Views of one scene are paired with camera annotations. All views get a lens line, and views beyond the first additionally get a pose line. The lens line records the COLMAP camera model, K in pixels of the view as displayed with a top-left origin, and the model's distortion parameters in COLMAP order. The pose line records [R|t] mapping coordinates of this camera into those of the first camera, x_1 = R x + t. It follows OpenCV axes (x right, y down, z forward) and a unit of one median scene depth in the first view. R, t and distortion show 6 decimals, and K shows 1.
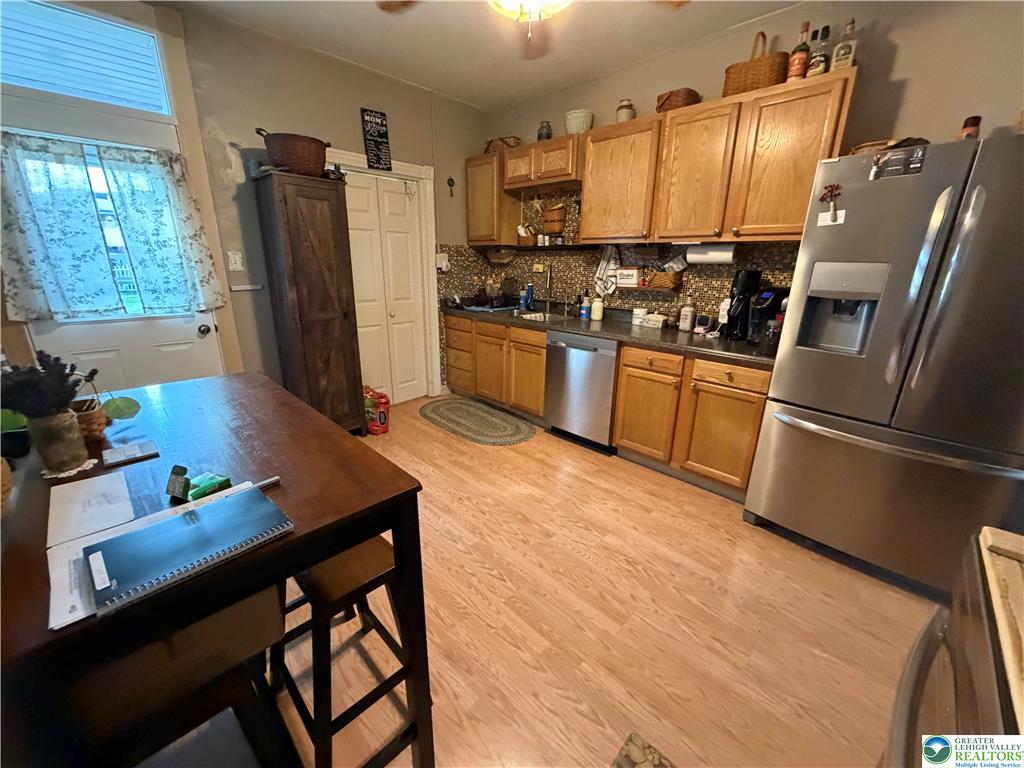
lens RADIAL K [[408.7, 0, 510.8], [0, 408.7, 384.4], [0, 0, 1]] dist [0.001144, -0.000501]
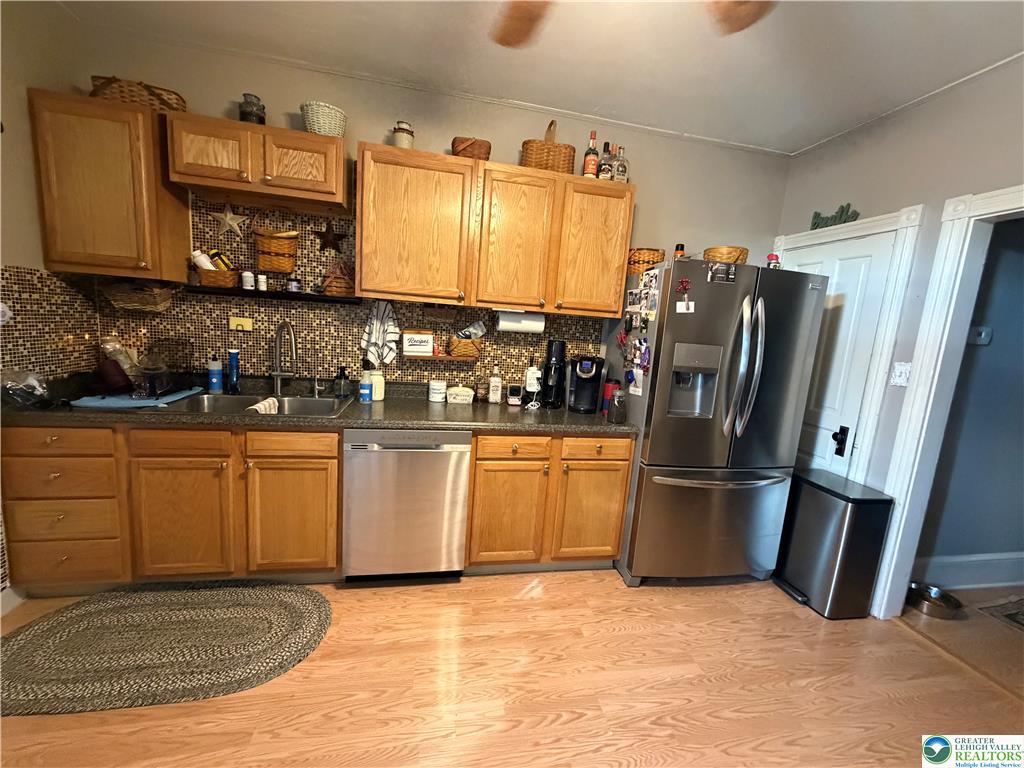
lens RADIAL K [[408.7, 0, 510.8], [0, 408.7, 384.4], [0, 0, 1]] dist [0.001144, -0.000501]
pose [[0.552913, -0.095685, 0.827727, -0.274823], [0.180448, 0.983561, -0.006838, -0.148636], [-0.813465, 0.153142, 0.561090, 0.431299]]
